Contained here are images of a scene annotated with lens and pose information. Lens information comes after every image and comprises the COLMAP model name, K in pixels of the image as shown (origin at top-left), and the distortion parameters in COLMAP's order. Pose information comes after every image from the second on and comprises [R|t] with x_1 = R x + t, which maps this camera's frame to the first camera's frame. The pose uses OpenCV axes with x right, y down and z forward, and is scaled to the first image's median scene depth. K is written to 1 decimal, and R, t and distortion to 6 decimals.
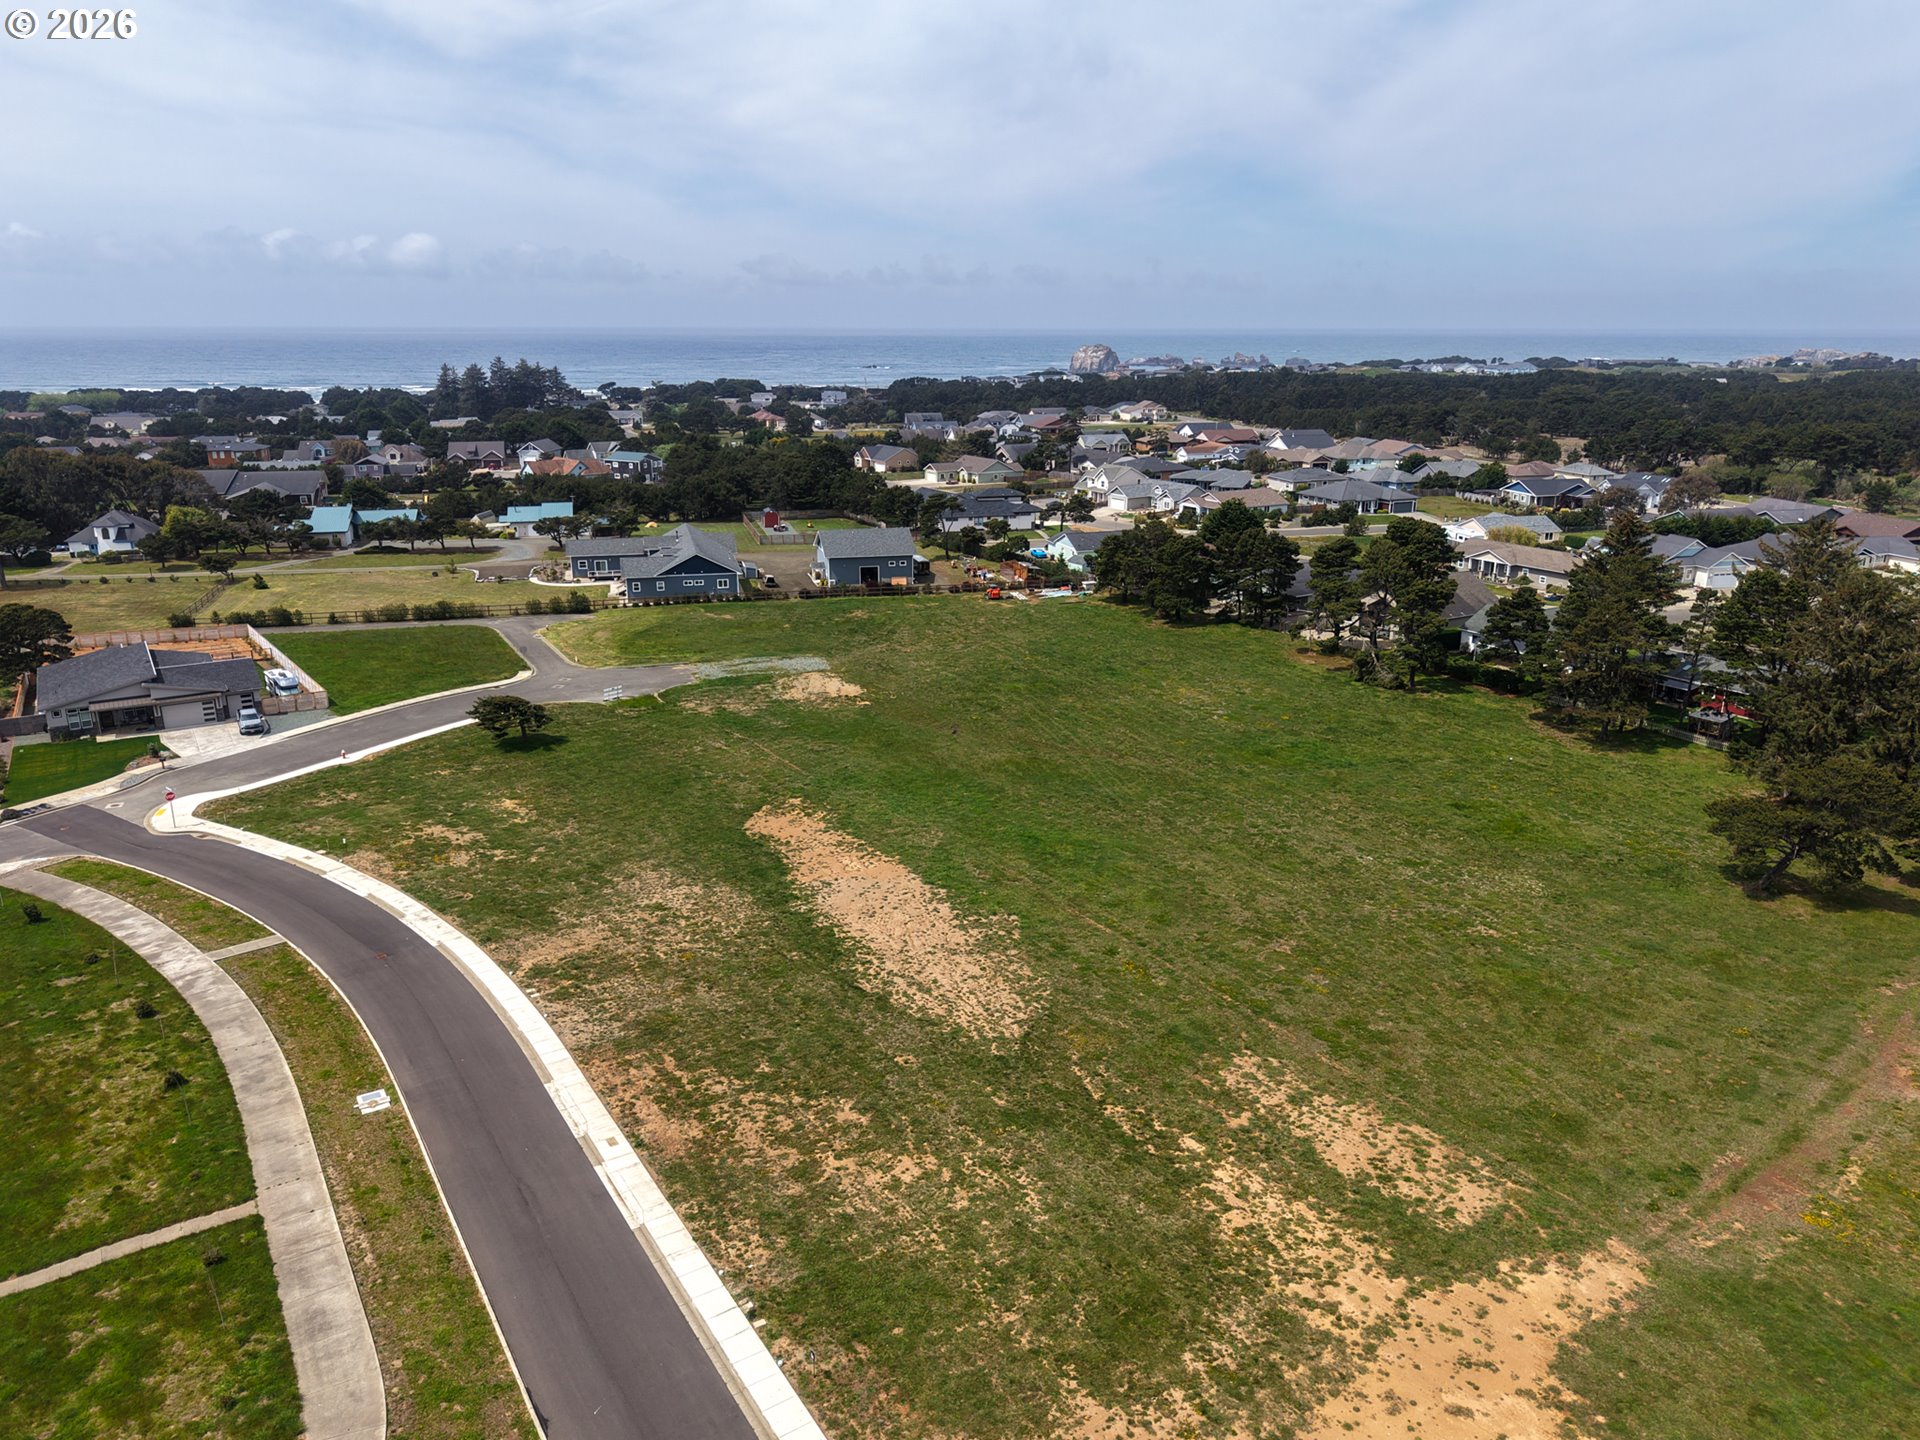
lens RADIAL K [[1332.9, 0, 956.1], [0, 1332.9, 720.7], [0, 0, 1]] dist [0.021623, -0.022964]
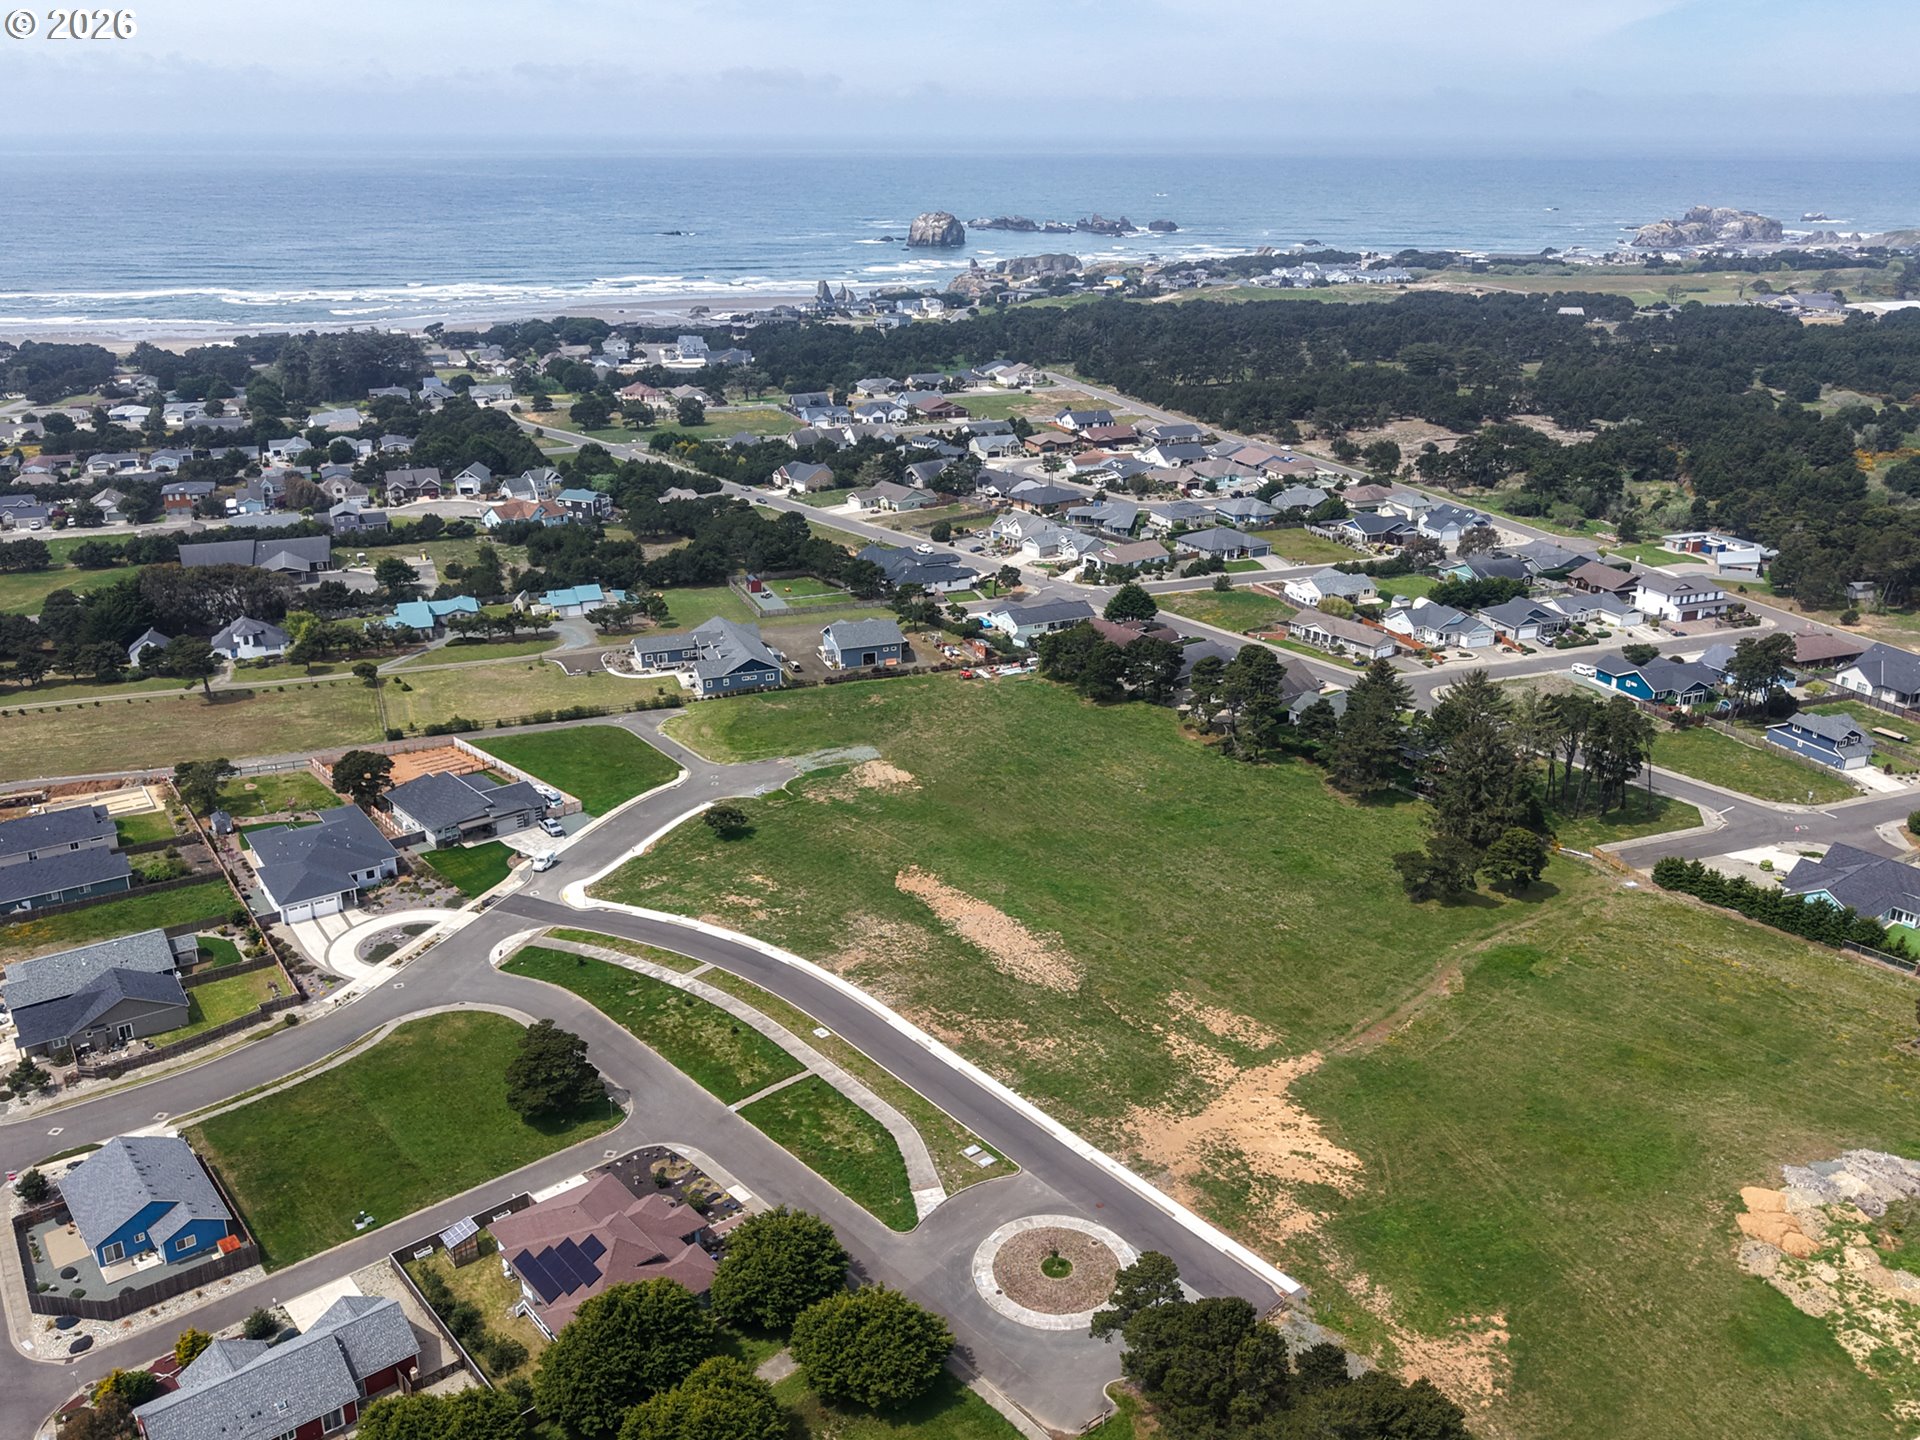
lens RADIAL K [[1607.9, 0, 956.3], [0, 1607.9, 712.6], [0, 0, 1]] dist [0.125462, -0.340839]
pose [[0.992325, -0.041670, 0.116423, -0.380969], [0.034782, 0.997557, 0.060584, -0.339220], [-0.118663, -0.056070, 0.991350, -1.392336]]
